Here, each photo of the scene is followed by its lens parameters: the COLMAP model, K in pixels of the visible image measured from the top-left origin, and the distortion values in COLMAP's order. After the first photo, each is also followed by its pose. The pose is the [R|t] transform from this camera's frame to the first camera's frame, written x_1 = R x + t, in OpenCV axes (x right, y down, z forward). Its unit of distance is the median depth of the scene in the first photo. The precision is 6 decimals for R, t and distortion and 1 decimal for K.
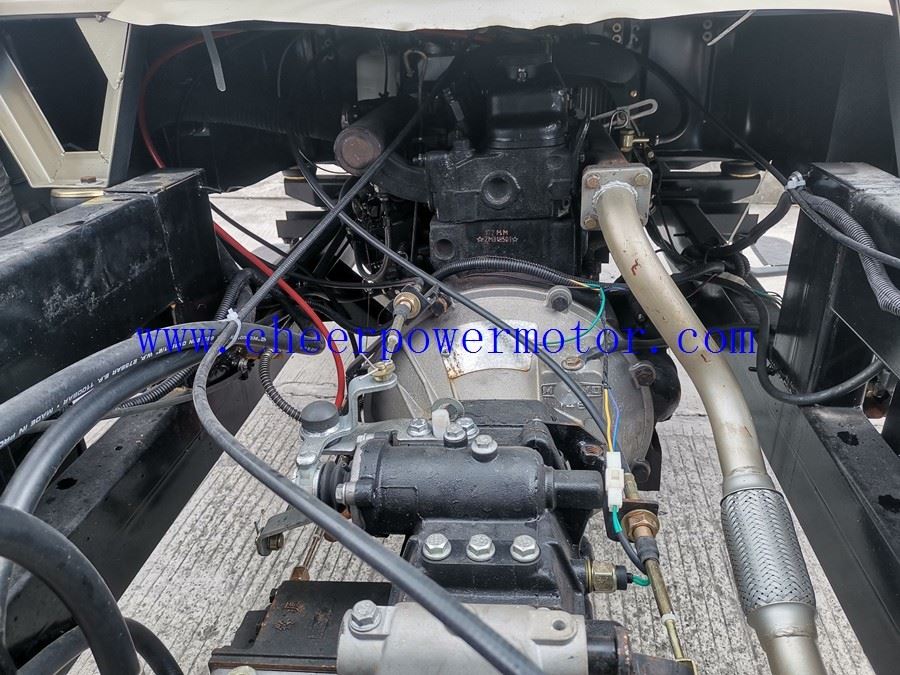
lens RADIAL K [[673.9, 0, 452.2], [0, 673.9, 337.1], [0, 0, 1]] dist [0.085767, -0.108309]
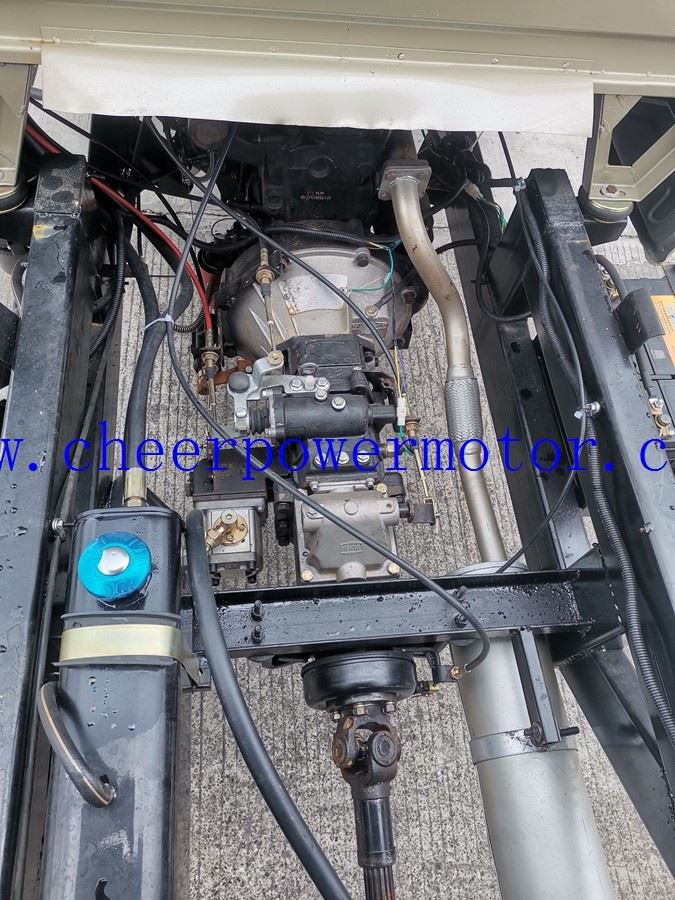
lens RADIAL K [[673.9, 0, 355.8], [0, 673.9, 450.8], [0, 0, 1]] dist [0.085767, -0.108309]
pose [[0.961586, -0.115336, 0.249097, -0.272848], [-0.054947, 0.808211, 0.586324, -0.584220], [-0.268947, -0.577489, 0.770827, -0.381323]]
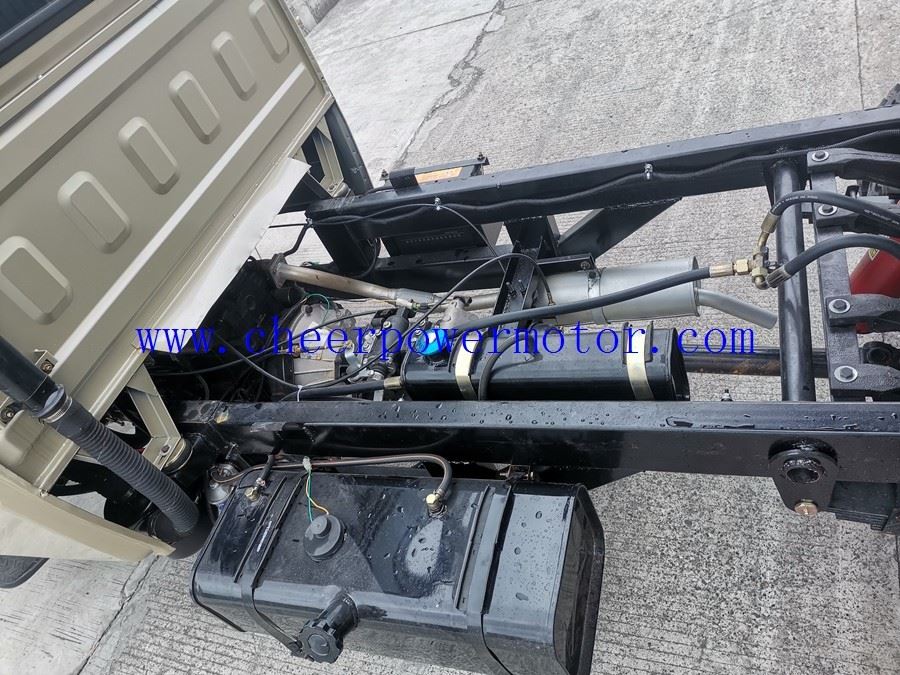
lens RADIAL K [[673.9, 0, 452.2], [0, 673.9, 337.1], [0, 0, 1]] dist [0.085767, -0.108309]
pose [[0.178434, -0.689995, 0.701475, -1.533709], [0.716013, 0.580046, 0.388422, -0.574843], [-0.674897, 0.432958, 0.597546, -0.769556]]
